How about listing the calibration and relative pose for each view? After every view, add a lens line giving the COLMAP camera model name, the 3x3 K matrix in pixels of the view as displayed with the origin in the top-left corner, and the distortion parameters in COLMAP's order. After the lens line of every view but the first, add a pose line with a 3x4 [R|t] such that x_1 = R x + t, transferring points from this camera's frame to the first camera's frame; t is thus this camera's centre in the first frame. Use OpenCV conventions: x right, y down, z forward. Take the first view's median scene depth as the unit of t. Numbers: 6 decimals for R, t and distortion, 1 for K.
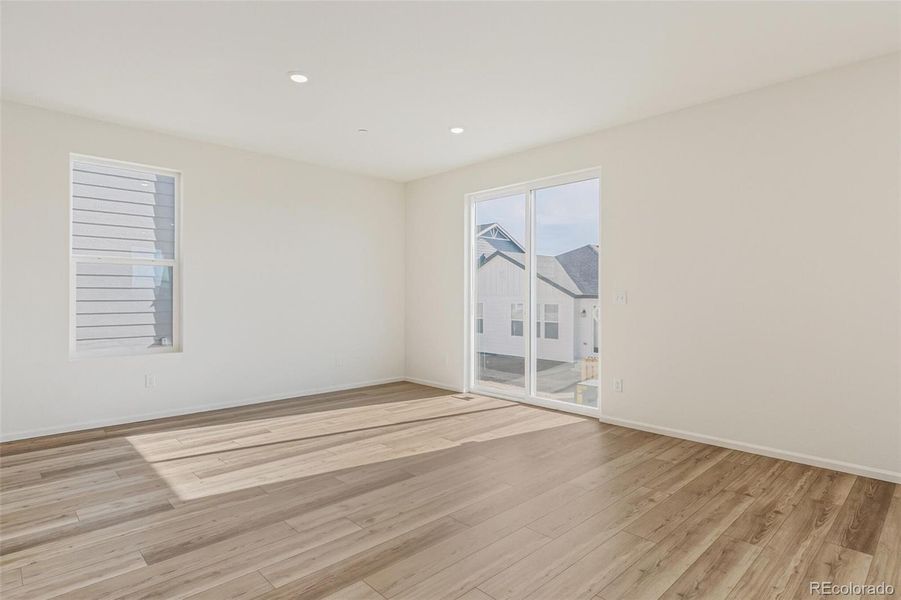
lens RADIAL K [[486.2, 0, 446.9], [0, 486.2, 284.3], [0, 0, 1]] dist [-0.000005, -0.001255]
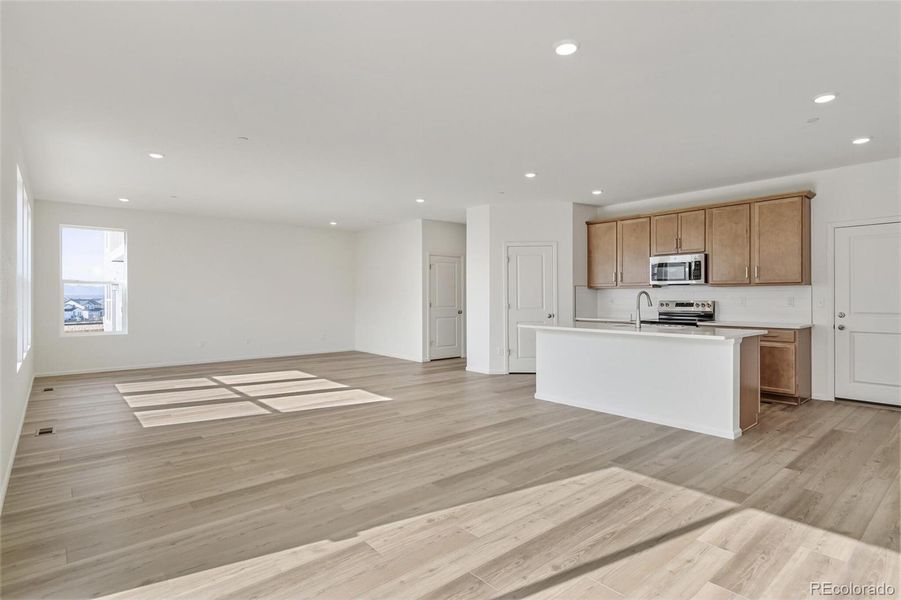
lens RADIAL K [[458.8, 0, 457.1], [0, 458.8, 298.4], [0, 0, 1]] dist [-0.004784, 0.000467]
pose [[-0.999114, -0.003036, 0.041982, -0.168230], [-0.003789, 0.999833, -0.017863, 0.026908], [-0.041921, -0.018006, -0.998959, 2.083460]]
